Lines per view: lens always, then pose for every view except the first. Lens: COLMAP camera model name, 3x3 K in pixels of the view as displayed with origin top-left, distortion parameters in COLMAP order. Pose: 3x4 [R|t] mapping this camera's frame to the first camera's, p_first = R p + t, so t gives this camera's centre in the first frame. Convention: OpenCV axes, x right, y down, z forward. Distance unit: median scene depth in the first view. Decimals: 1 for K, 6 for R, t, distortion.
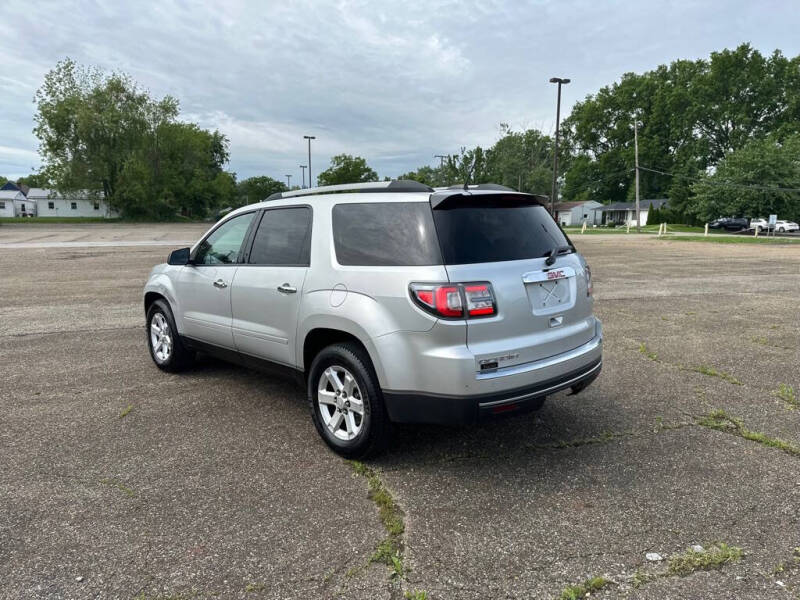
lens RADIAL K [[561.9, 0, 389.6], [0, 561.9, 300.1], [0, 0, 1]] dist [0.035969, -0.052267]
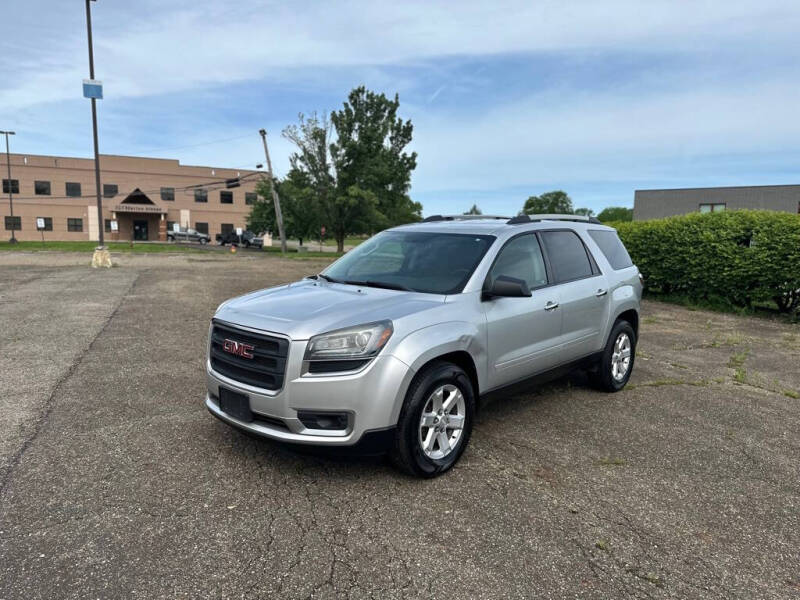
lens RADIAL K [[561.9, 0, 400.9], [0, 561.9, 312.6], [0, 0, 1]] dist [0.035969, -0.052267]
pose [[-0.087614, -0.130745, 0.987537, -0.098518], [0.111104, 0.983882, 0.140118, -0.014425], [-0.989939, 0.121996, -0.071675, 0.105751]]
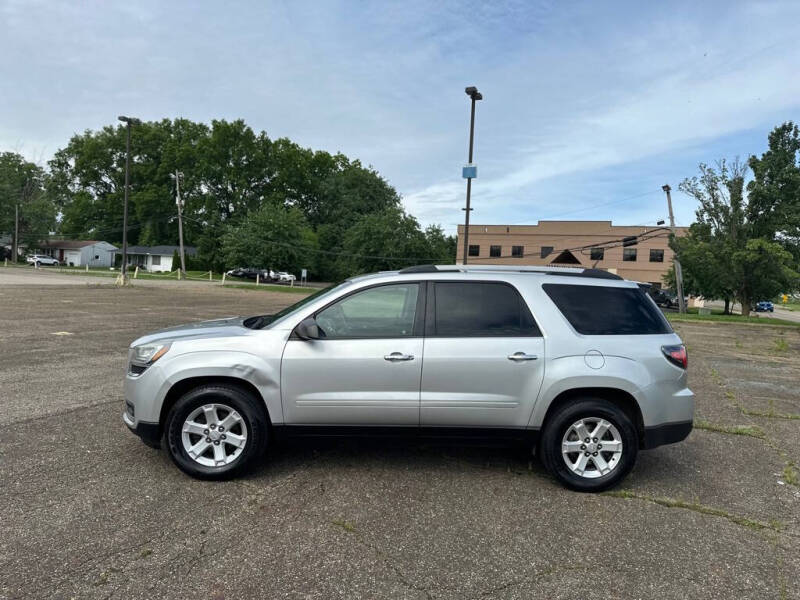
lens RADIAL K [[561.9, 0, 398.5], [0, 561.9, 304.6], [0, 0, 1]] dist [0.035969, -0.052267]
pose [[0.643621, 0.000458, 0.765344, -0.080378], [0.051102, 0.997743, -0.043572, -0.005963], [-0.763636, 0.067154, 0.642145, 0.031280]]
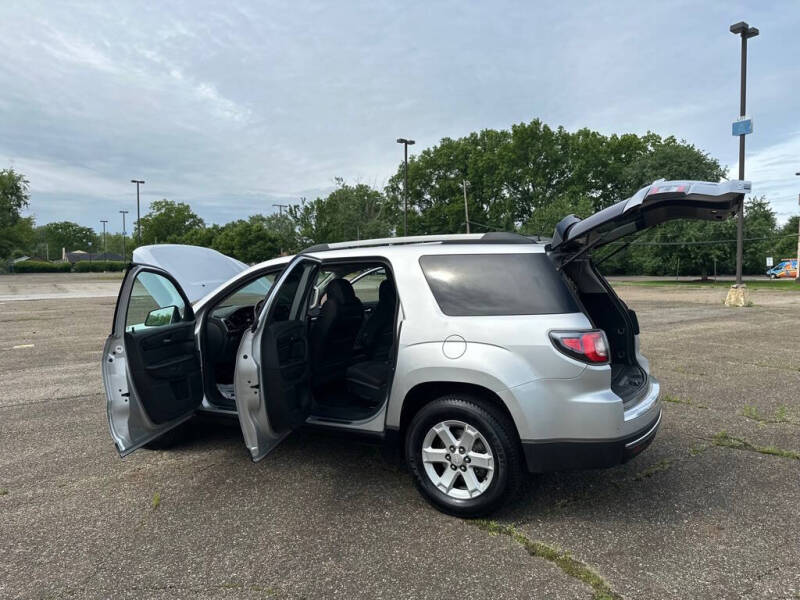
lens RADIAL K [[561.9, 0, 399.1], [0, 561.9, 297.9], [0, 0, 1]] dist [0.035969, -0.052267]
pose [[0.952534, -0.022001, 0.303636, -0.028817], [0.049229, 0.995390, -0.082311, -0.001090], [-0.300426, 0.093352, 0.949226, 0.005495]]
